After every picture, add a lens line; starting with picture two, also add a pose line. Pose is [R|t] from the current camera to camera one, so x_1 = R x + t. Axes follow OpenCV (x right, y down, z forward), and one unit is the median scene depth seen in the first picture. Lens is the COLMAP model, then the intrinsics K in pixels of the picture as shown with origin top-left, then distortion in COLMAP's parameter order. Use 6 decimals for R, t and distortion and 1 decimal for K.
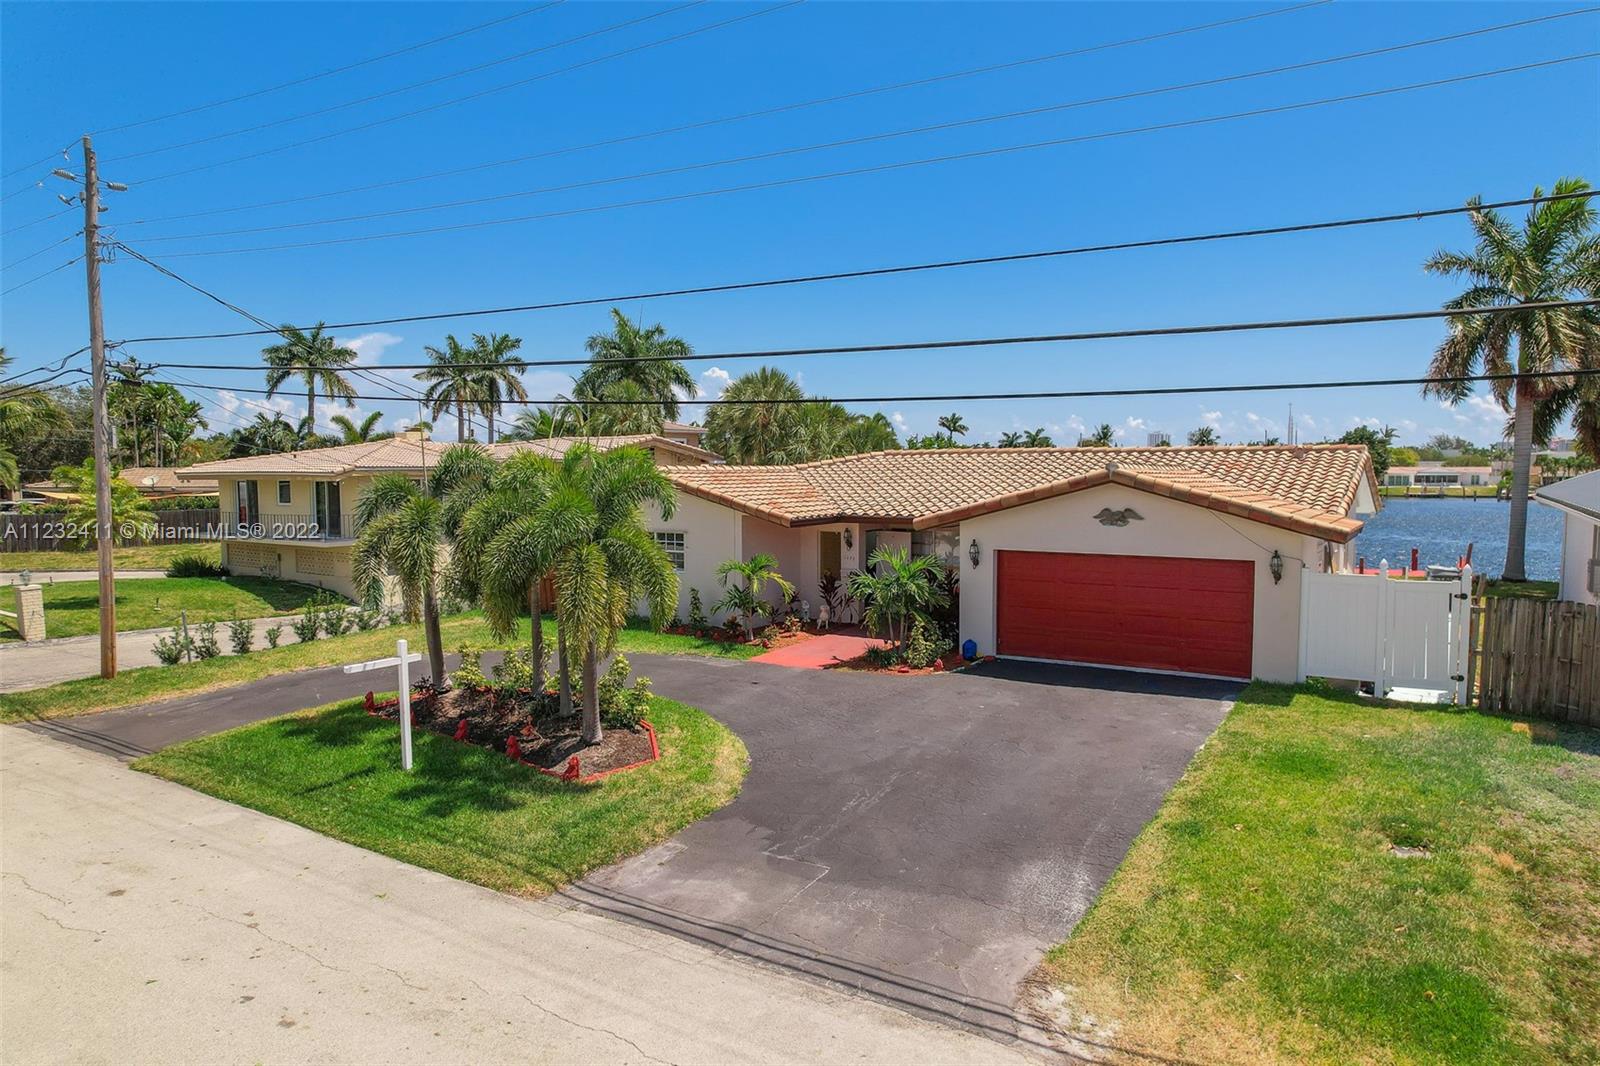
lens RADIAL K [[1042.0, 0, 821.6], [0, 1042.0, 534.4], [0, 0, 1]] dist [-0.071835, 0.049938]
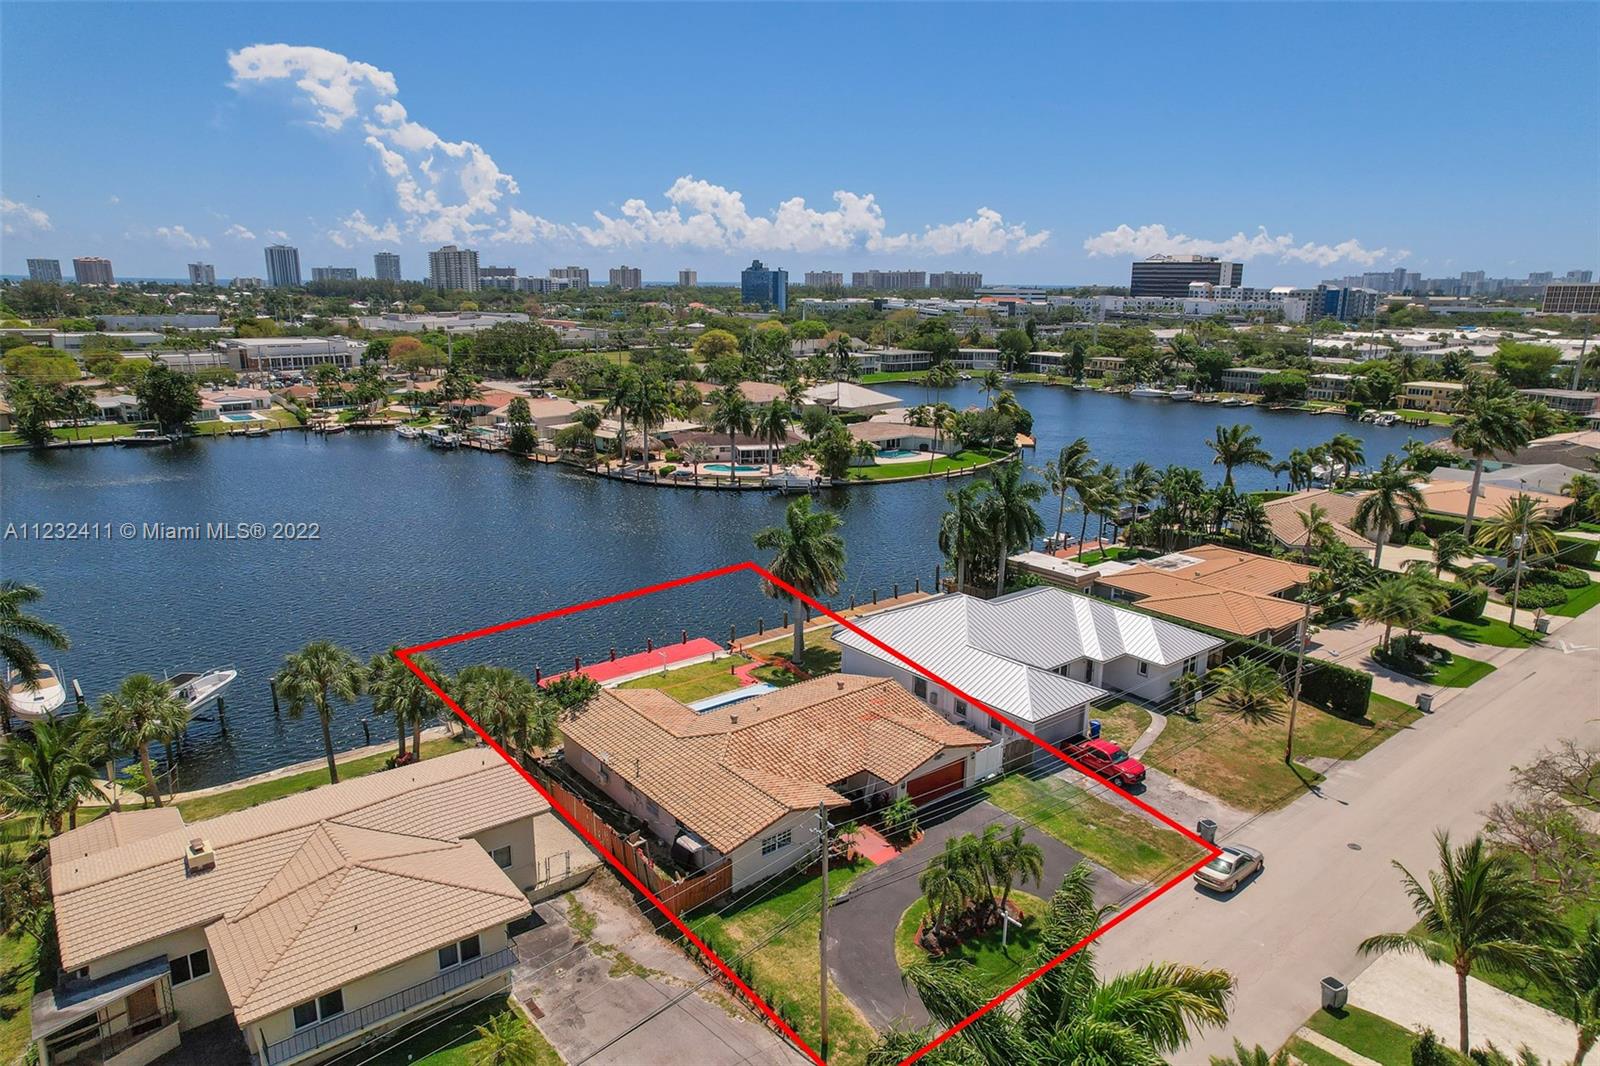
lens RADIAL K [[1020.8, 0, 869.9], [0, 1020.8, 532.6], [0, 0, 1]] dist [-0.034769, 0.000776]
pose [[0.278143, -0.220823, 0.934812, -3.081921], [0.039679, 0.975026, 0.218517, -1.686180], [-0.959720, -0.023687, 0.279959, 0.491532]]
